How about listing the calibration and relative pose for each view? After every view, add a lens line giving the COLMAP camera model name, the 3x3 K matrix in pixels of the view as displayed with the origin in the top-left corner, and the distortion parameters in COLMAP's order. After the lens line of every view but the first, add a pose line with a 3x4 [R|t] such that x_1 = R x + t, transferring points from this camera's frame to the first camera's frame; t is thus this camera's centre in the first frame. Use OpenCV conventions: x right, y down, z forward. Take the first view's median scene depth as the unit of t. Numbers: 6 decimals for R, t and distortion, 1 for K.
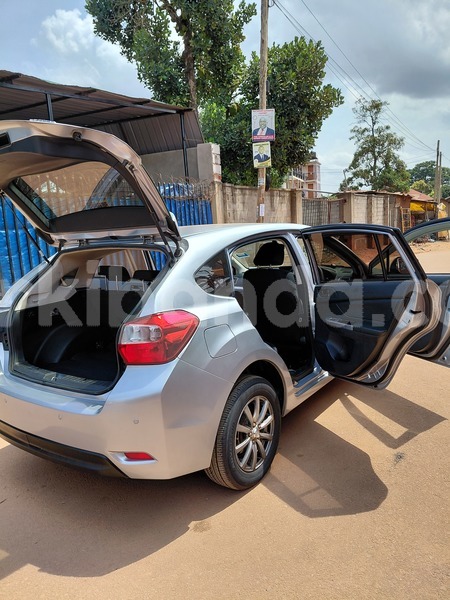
lens RADIAL K [[429.0, 0, 225.0], [0, 429.0, 300.0], [0, 0, 1]] dist [0.095776, -0.179251]
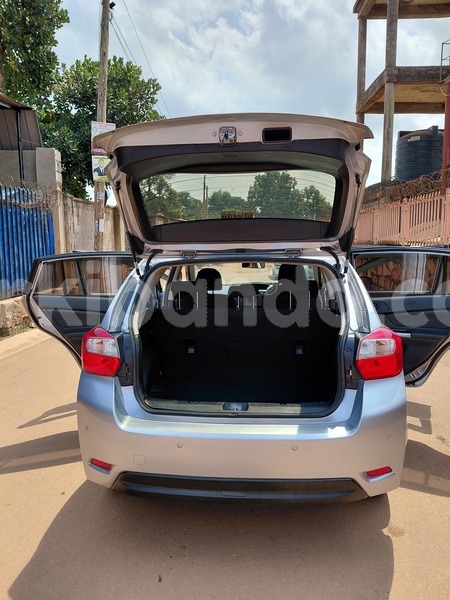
lens RADIAL K [[435.2, 0, 225.0], [0, 435.2, 300.0], [0, 0, 1]] dist [0.003232, -0.026497]
pose [[0.867543, -0.008233, 0.497294, -0.160066], [0.031168, 0.998798, -0.037838, -0.001128], [-0.496385, 0.048326, 0.866756, 0.047372]]
